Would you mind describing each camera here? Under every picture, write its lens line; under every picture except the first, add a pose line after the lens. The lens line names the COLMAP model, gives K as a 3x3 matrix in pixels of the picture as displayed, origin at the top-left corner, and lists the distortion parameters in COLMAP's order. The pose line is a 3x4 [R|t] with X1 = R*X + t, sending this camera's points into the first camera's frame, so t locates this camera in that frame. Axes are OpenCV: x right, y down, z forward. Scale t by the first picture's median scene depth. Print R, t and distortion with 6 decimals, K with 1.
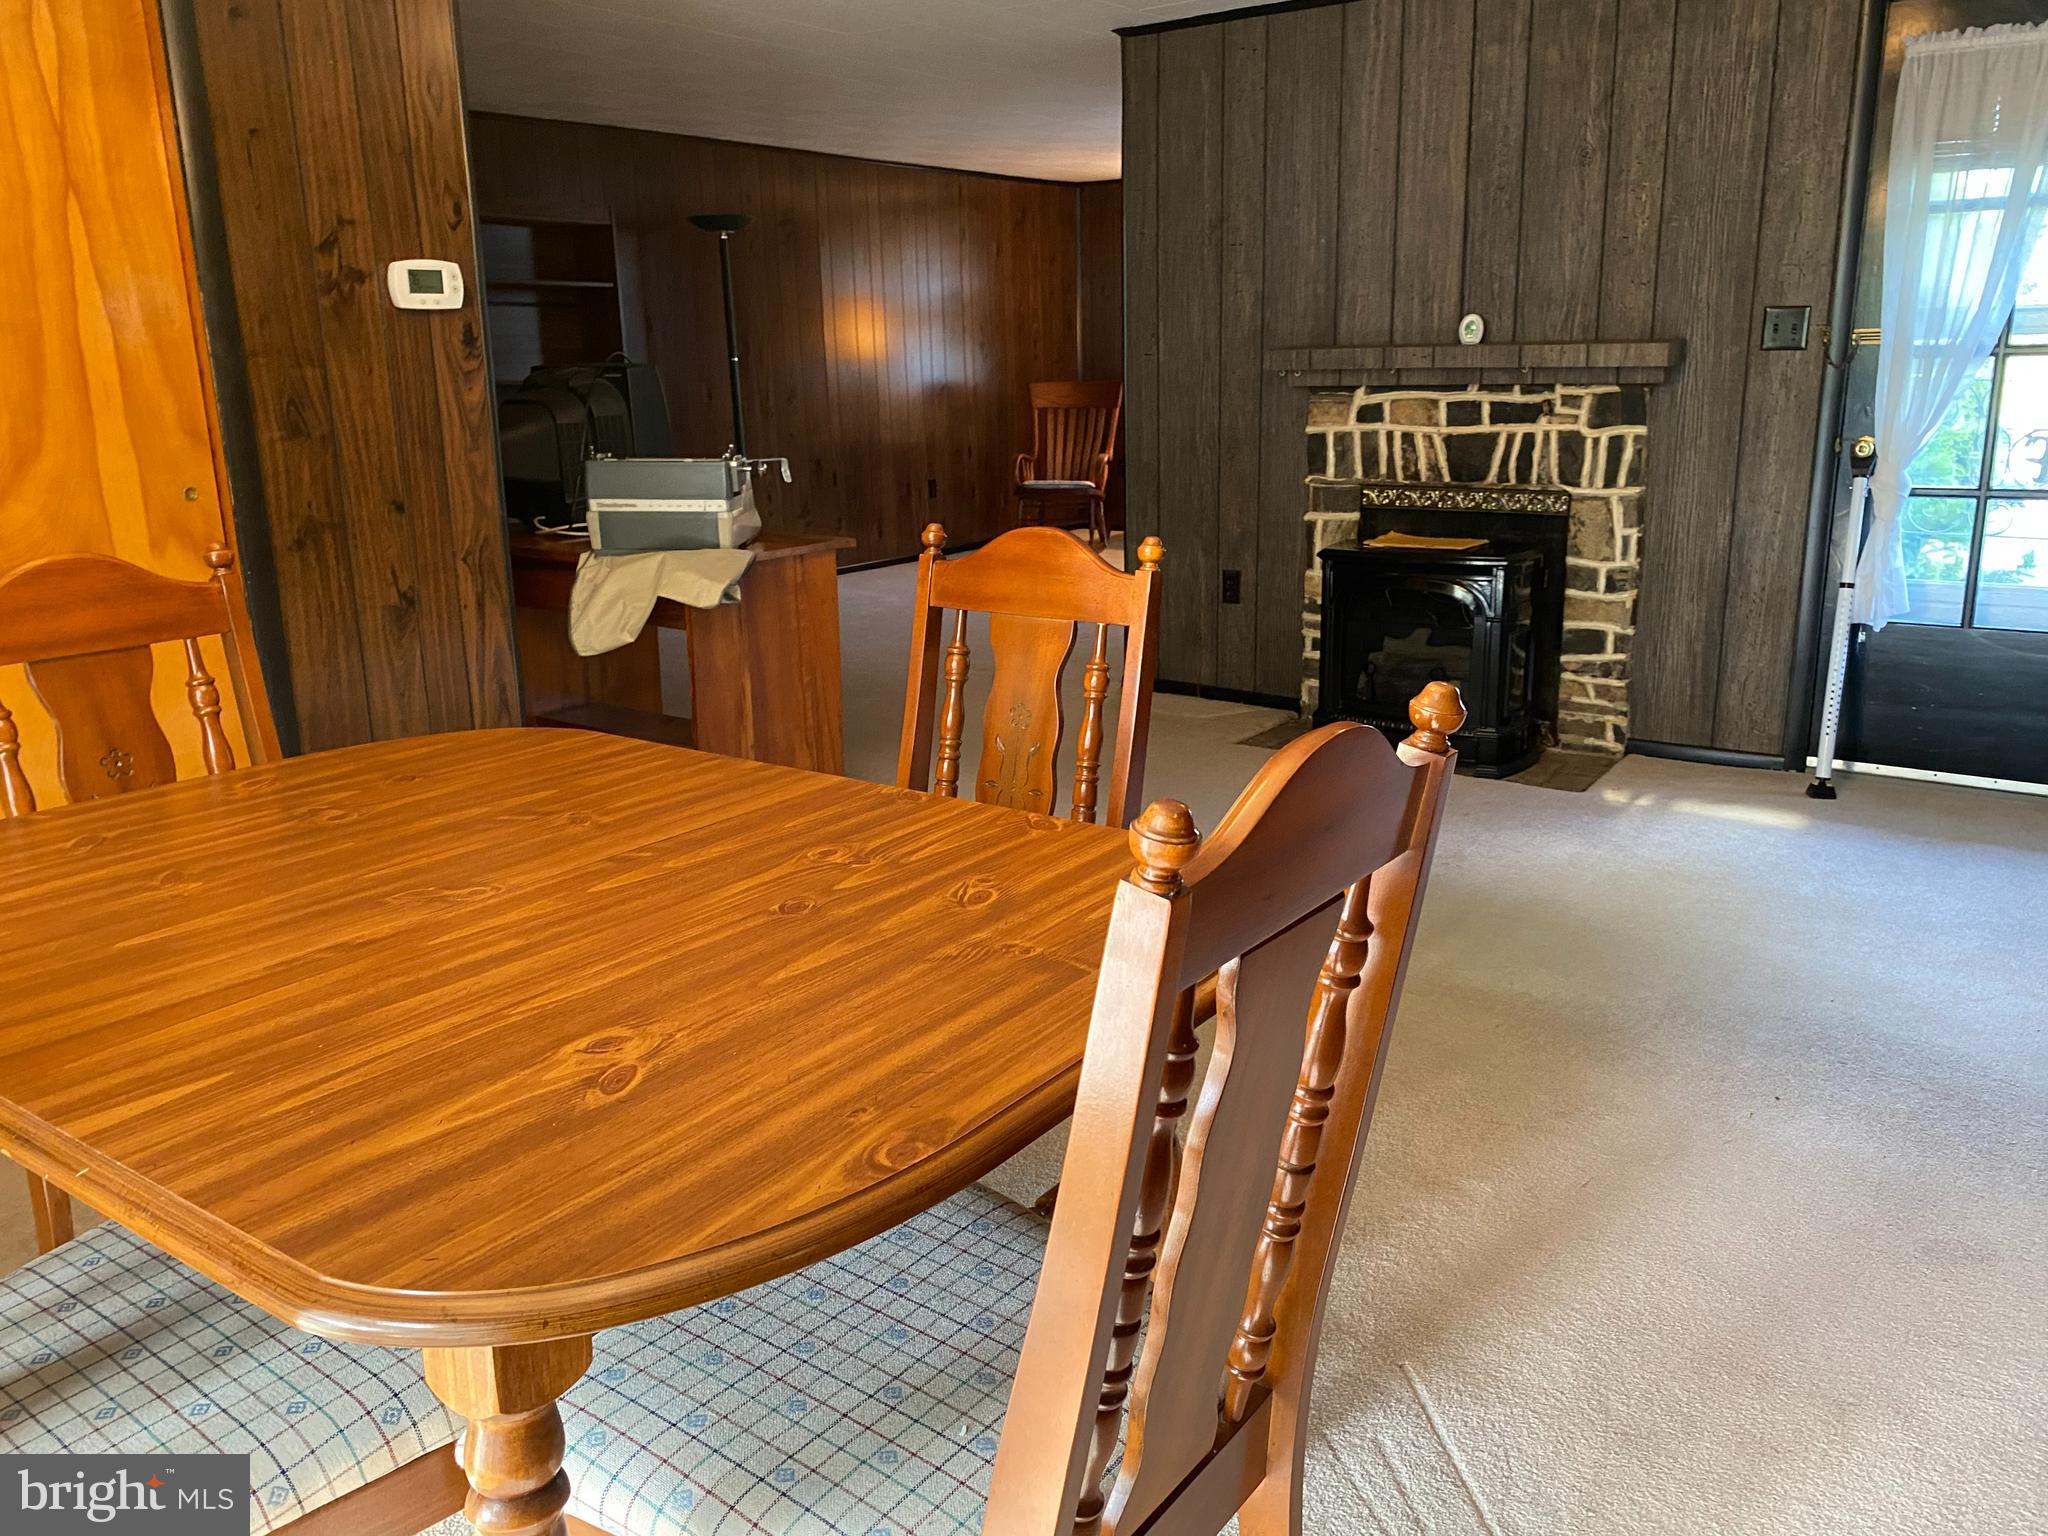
lens RADIAL K [[1560.9, 0, 1032.3], [0, 1560.9, 750.6], [0, 0, 1]] dist [0.076131, -0.138962]
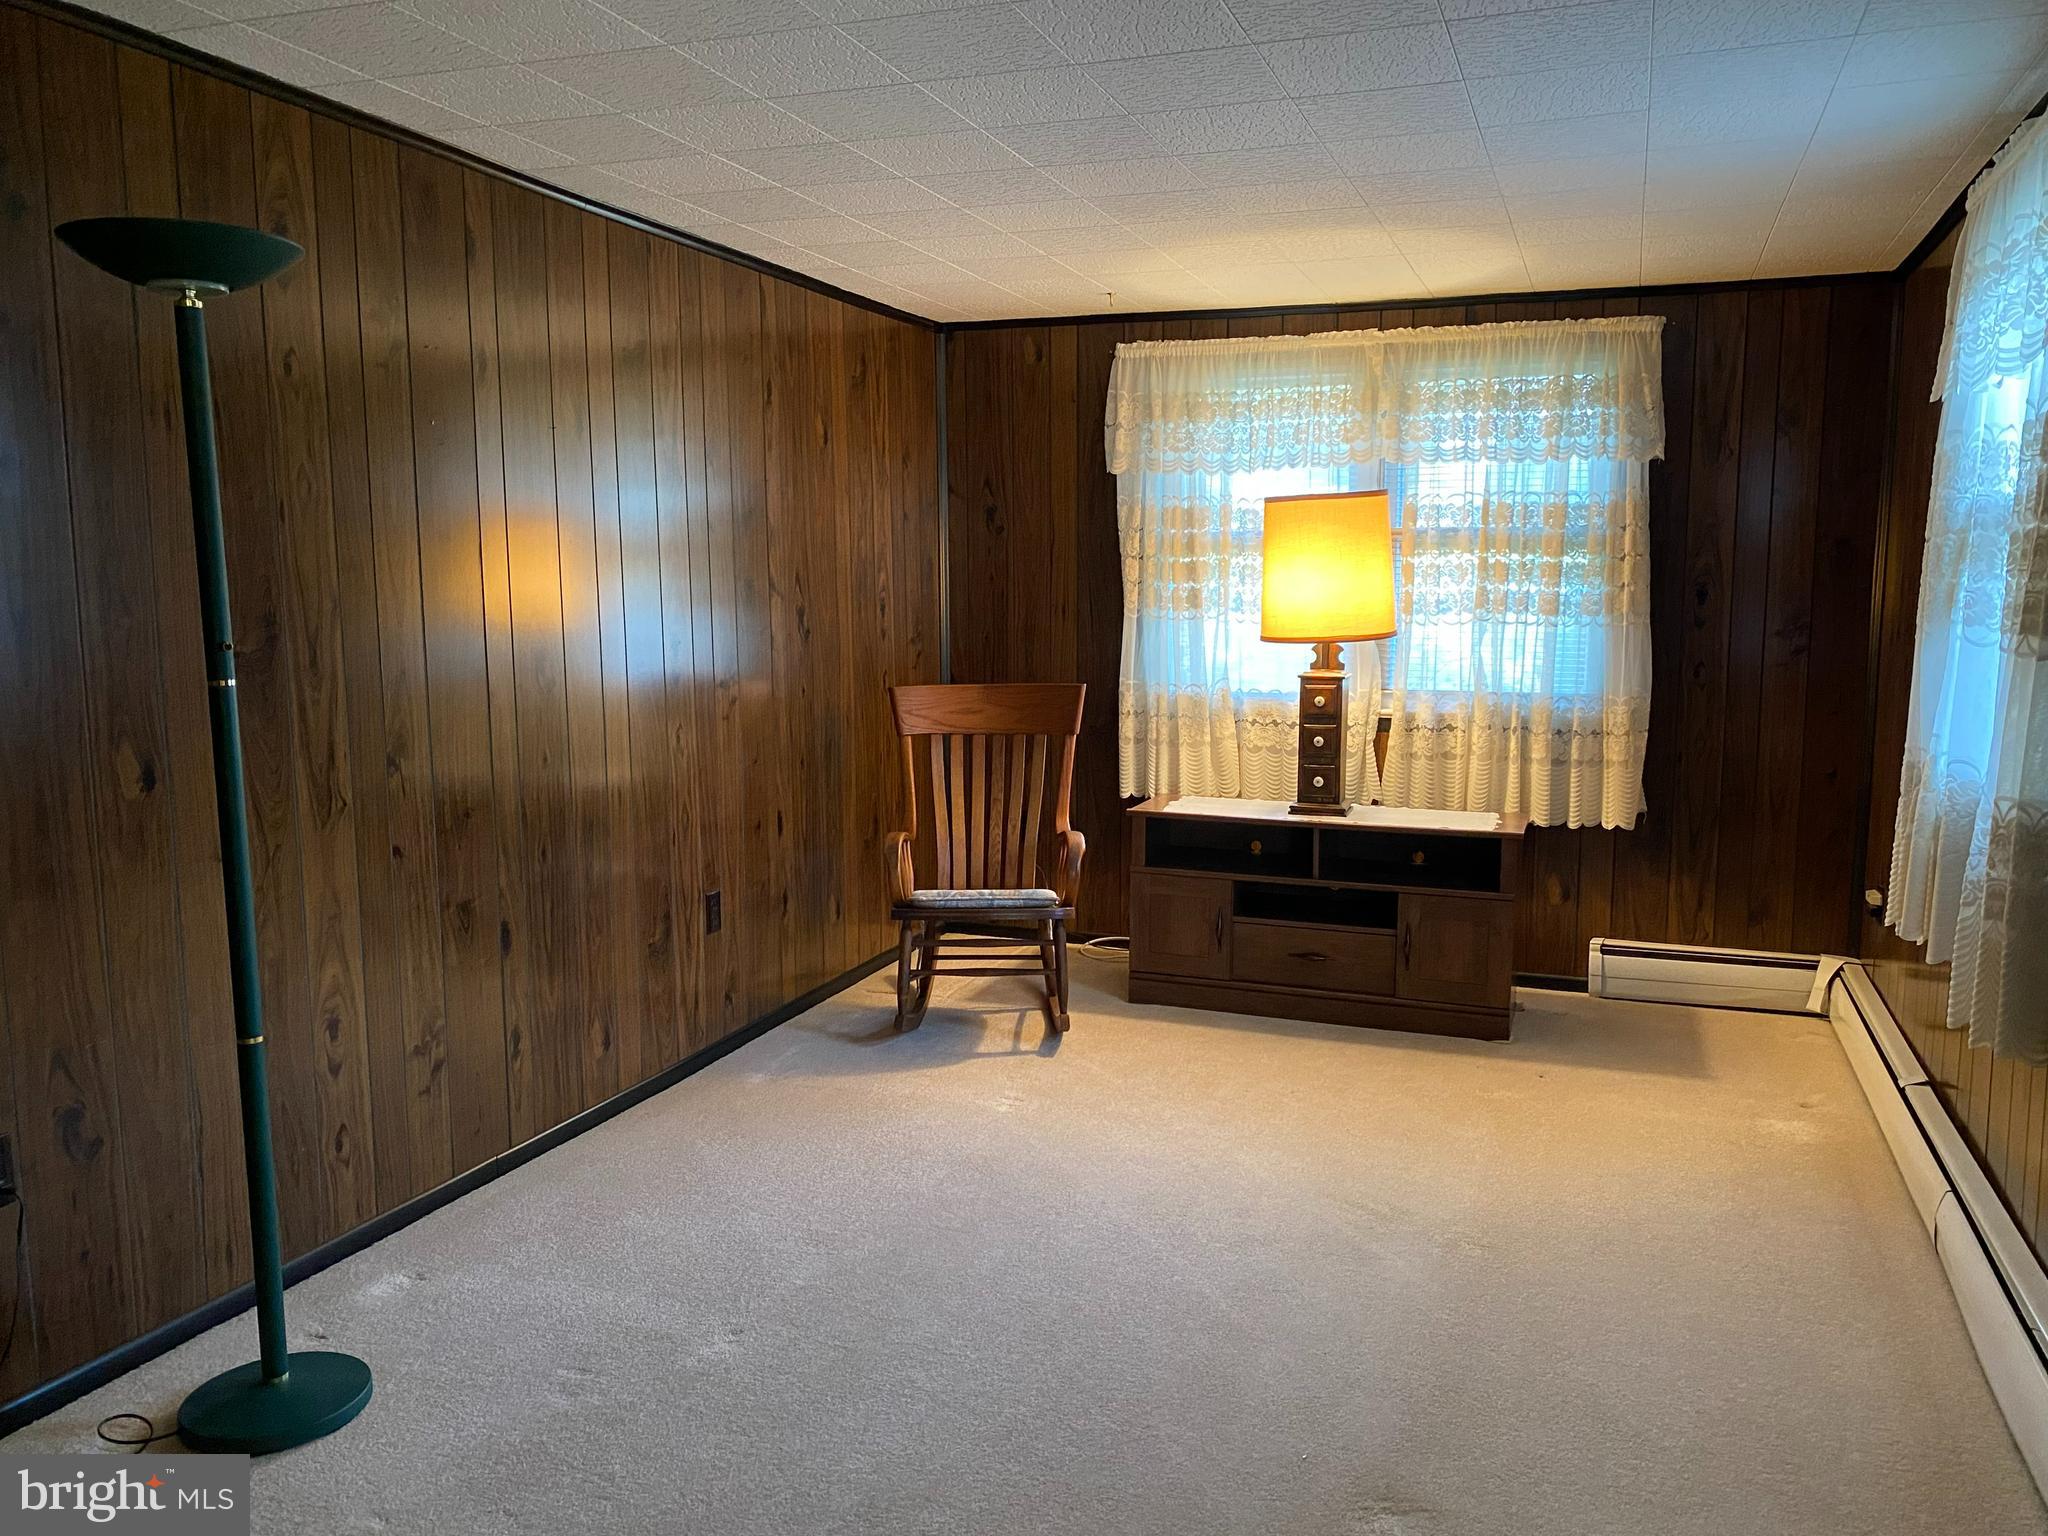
lens RADIAL K [[1551.9, 0, 1021.7], [0, 1551.9, 760.2], [0, 0, 1]] dist [0.099899, -0.168083]
pose [[0.965956, -0.014521, 0.258300, -0.206086], [0.049649, 0.990270, -0.130002, -0.324374], [-0.253899, 0.138401, 0.957278, 1.157523]]
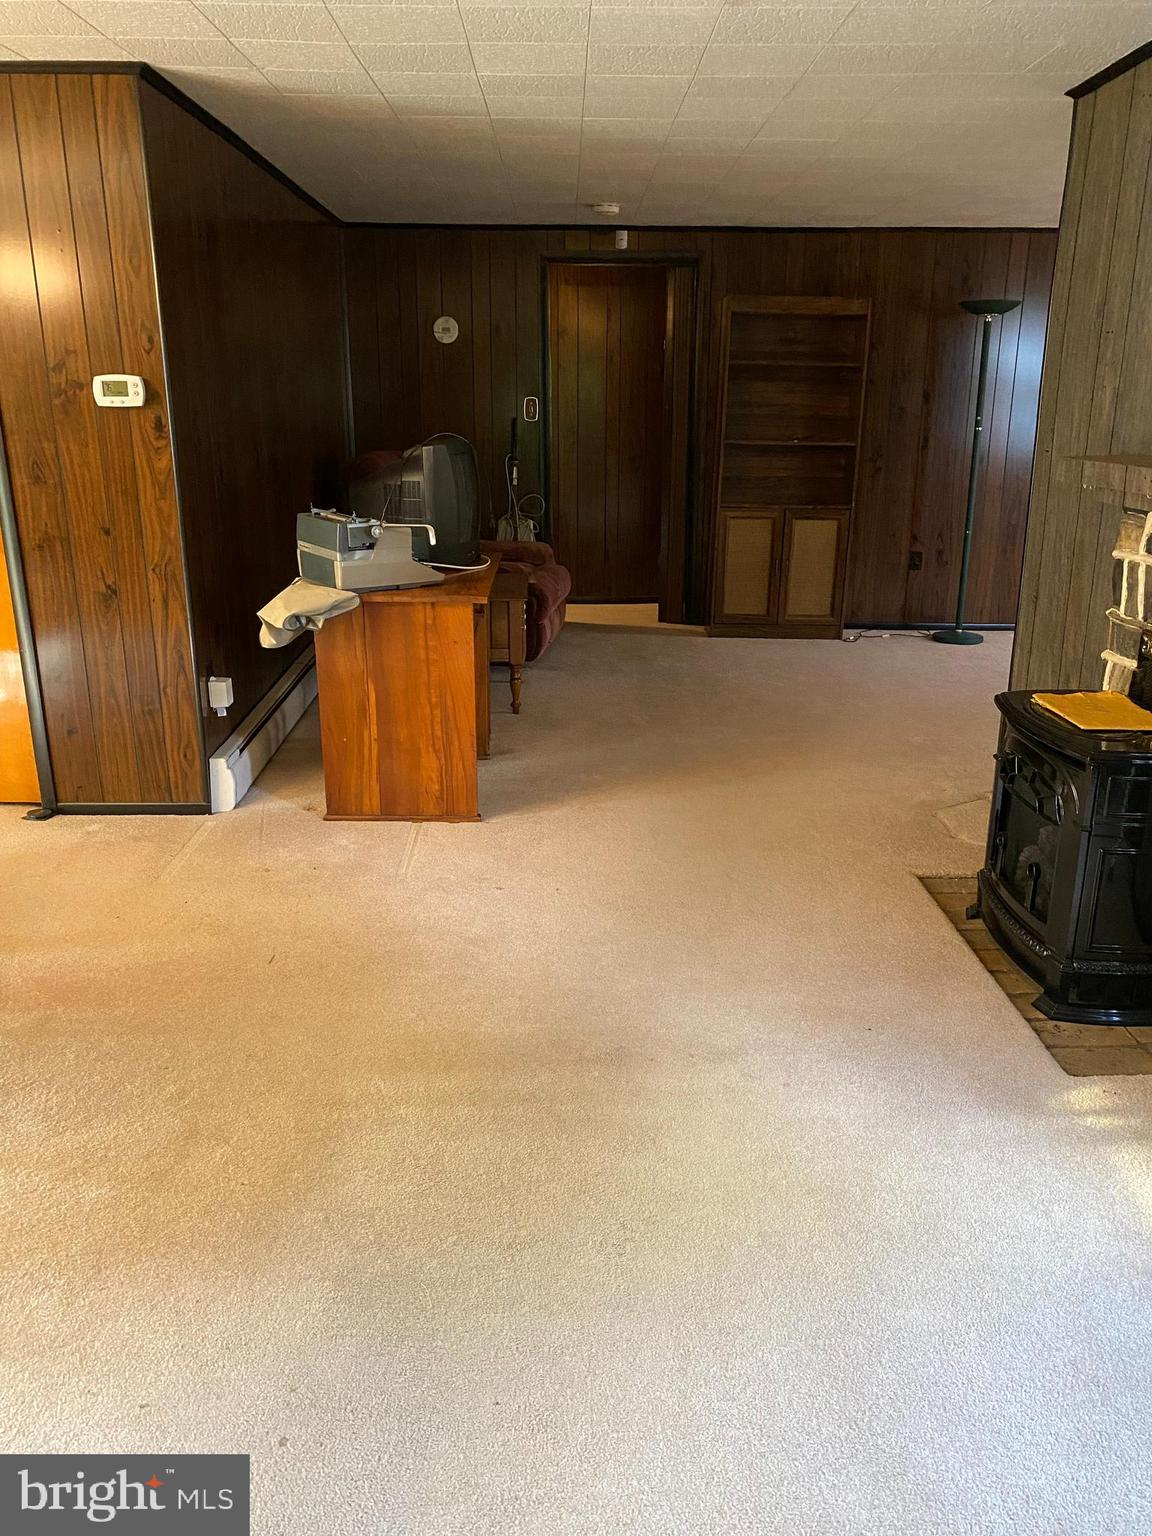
lens RADIAL K [[1170.7, 0, 572.5], [0, 1170.7, 749.4], [0, 0, 1]] dist [0.076131, -0.138962]
pose [[0.599942, 0.252069, -0.759296, 0.591482], [-0.215772, 0.964880, 0.149831, -0.156676], [0.770398, 0.073945, 0.633261, 0.439265]]
